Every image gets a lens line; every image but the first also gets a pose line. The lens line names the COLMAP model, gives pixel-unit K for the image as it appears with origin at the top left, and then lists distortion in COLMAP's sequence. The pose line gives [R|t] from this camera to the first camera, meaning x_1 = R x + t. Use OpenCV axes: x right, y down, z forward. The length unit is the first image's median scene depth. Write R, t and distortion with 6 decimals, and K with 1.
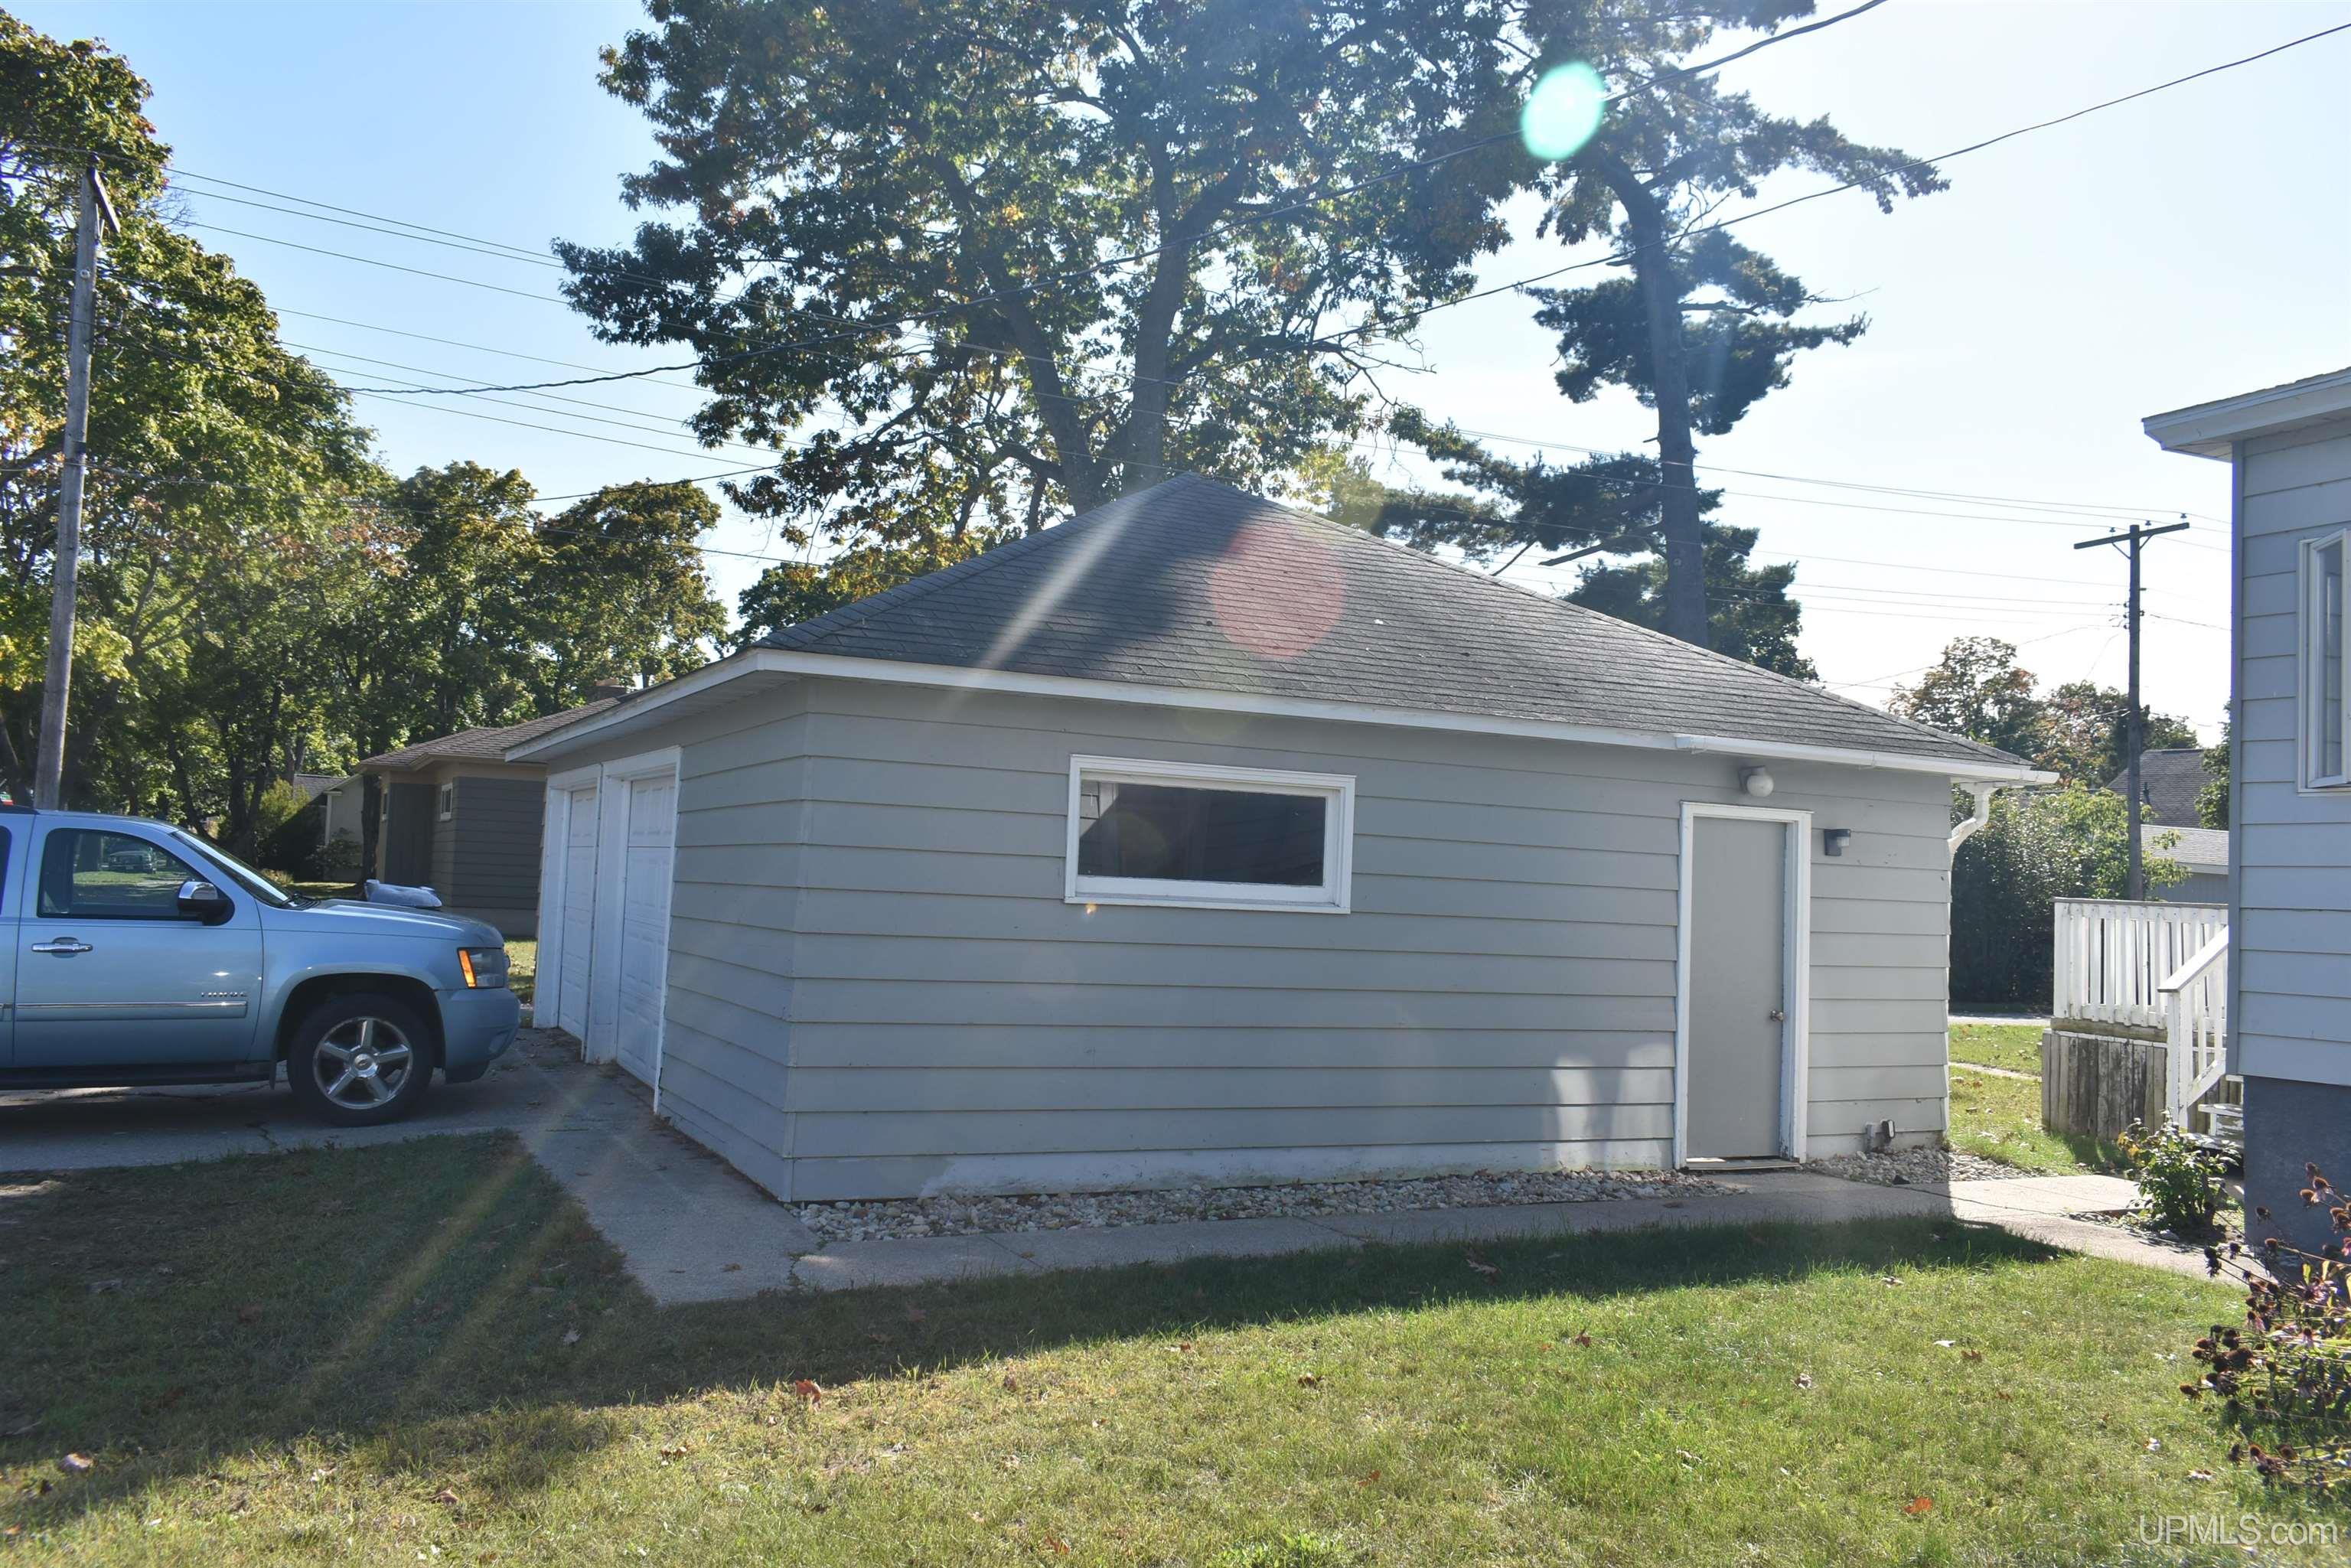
lens RADIAL K [[1866.6, 0, 1178.7], [0, 1866.6, 777.1], [0, 0, 1]] dist [-0.012137, 0.010049]
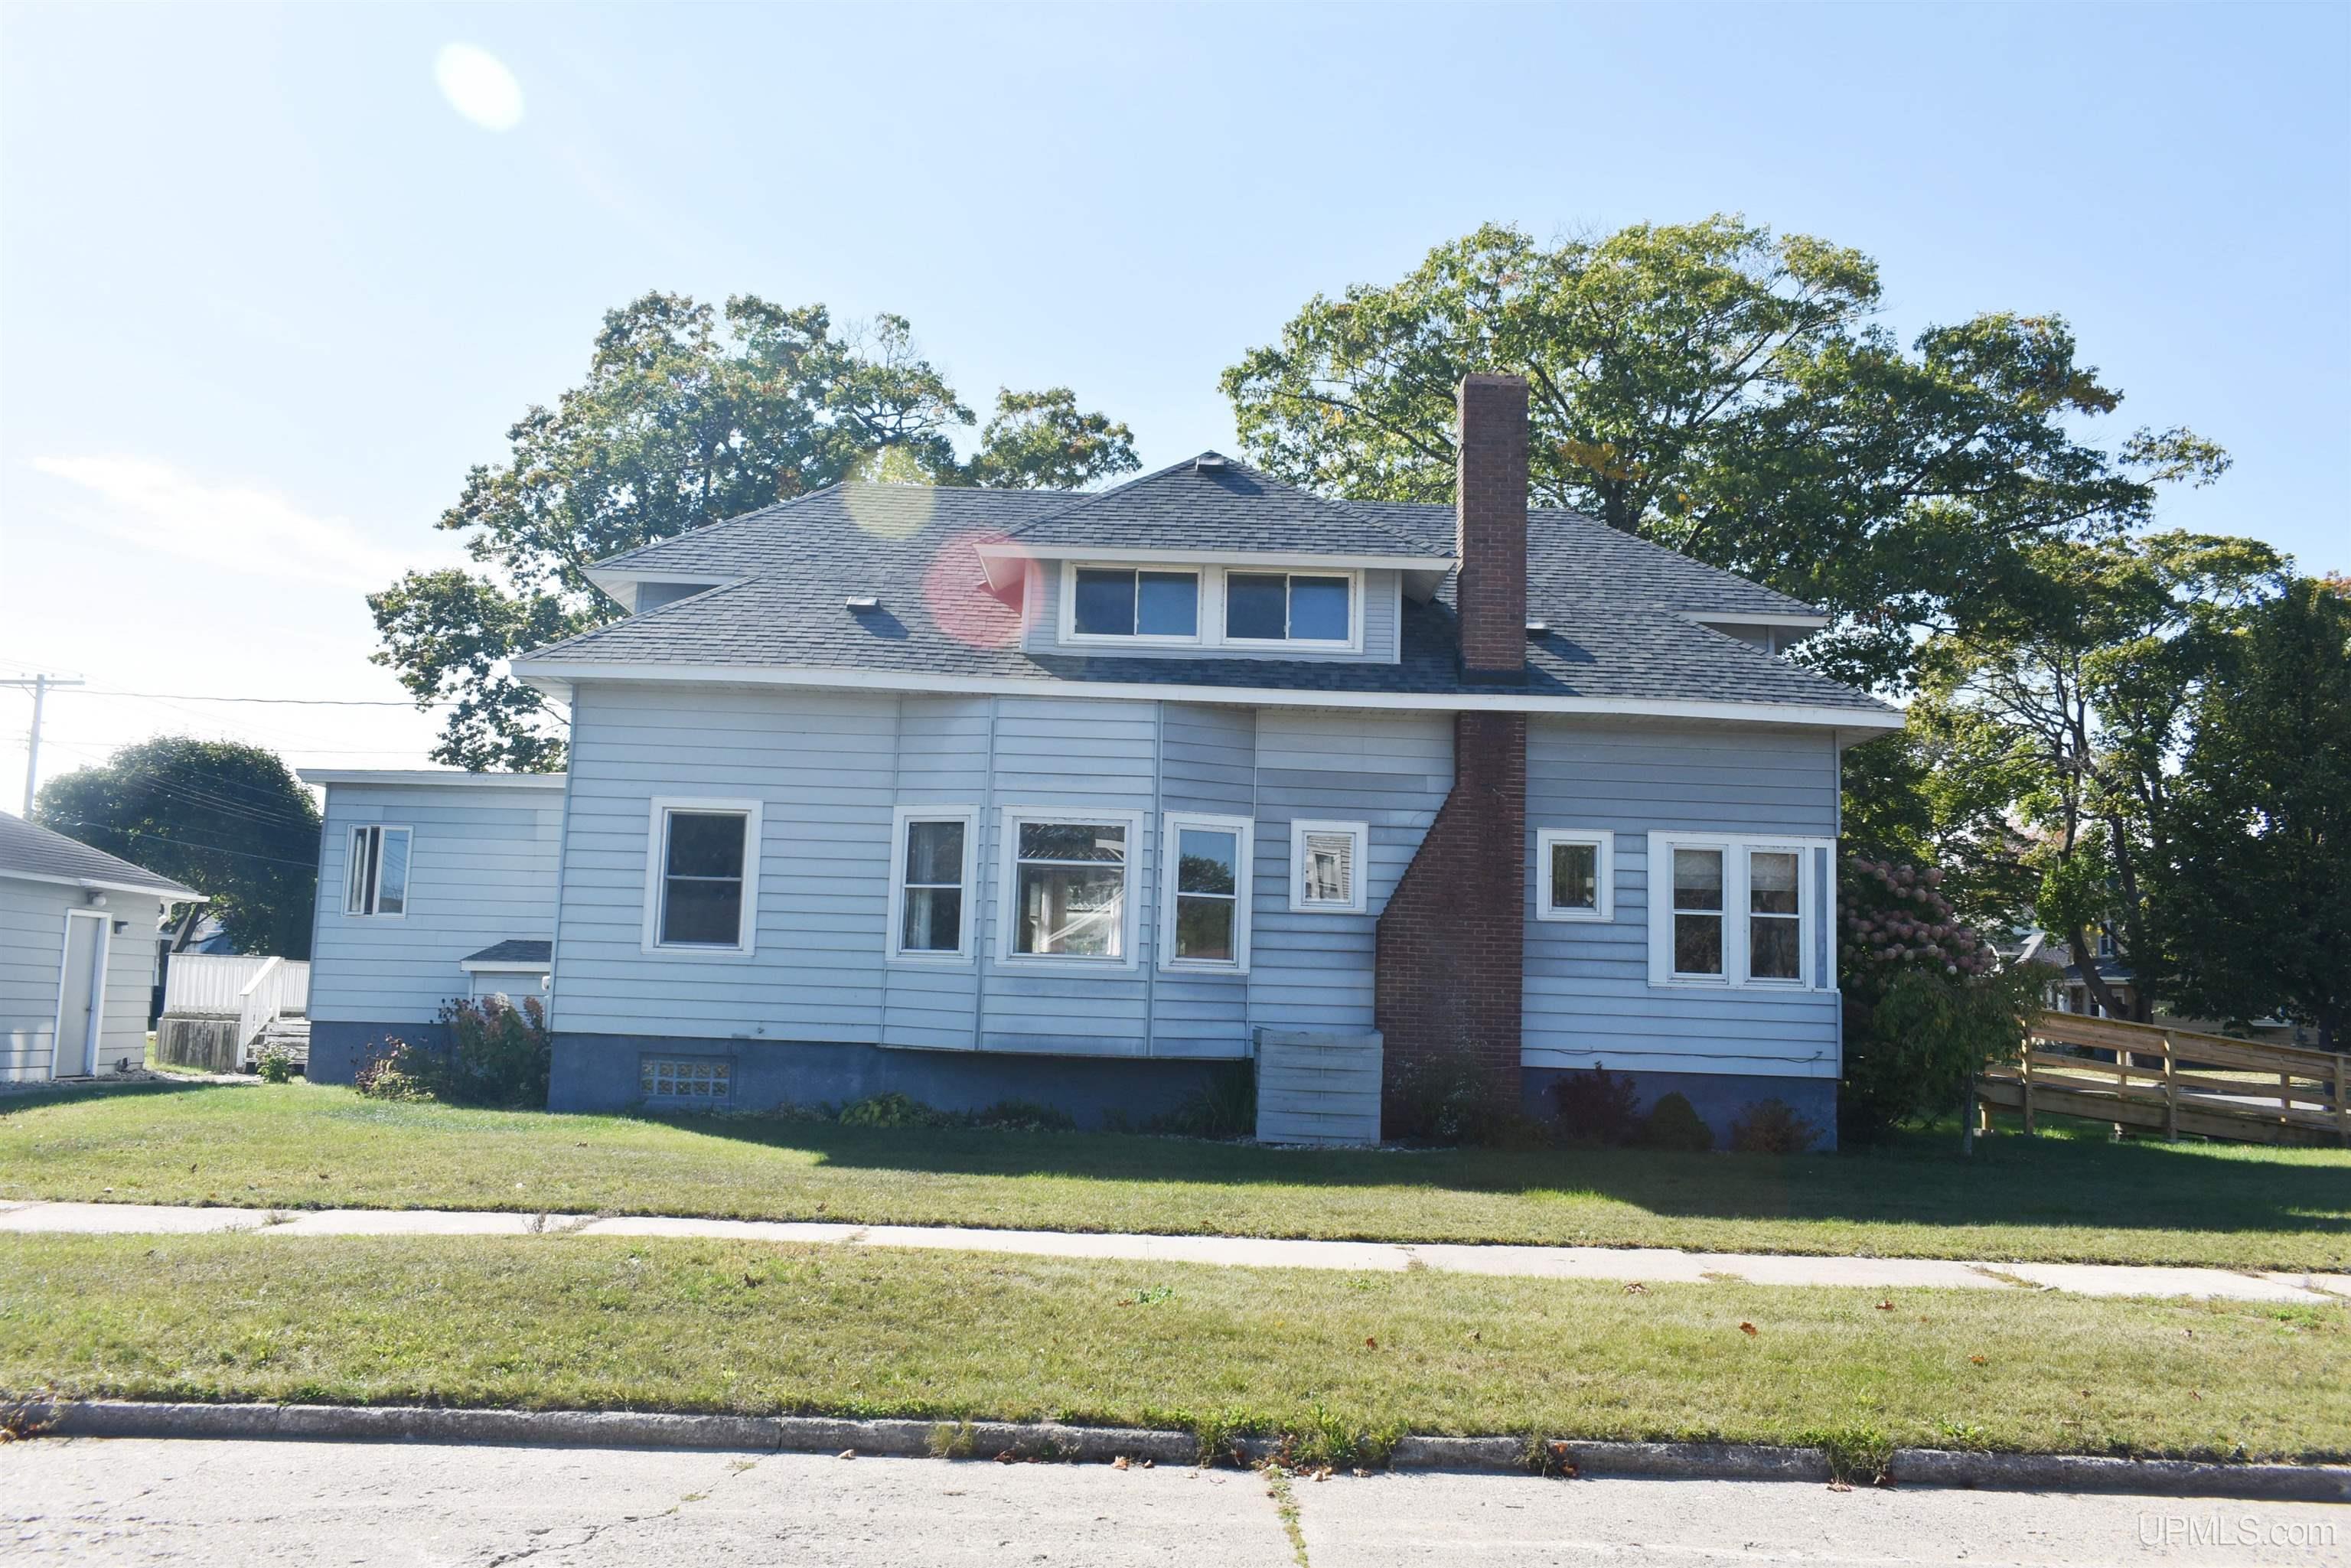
lens RADIAL K [[1866.6, 0, 1178.7], [0, 1866.6, 777.1], [0, 0, 1]] dist [-0.012137, 0.010049]
pose [[0.422481, 0.086525, 0.902232, -1.089934], [-0.063475, 0.995813, -0.065777, -0.074488], [-0.904146, -0.029479, 0.426205, -1.020005]]
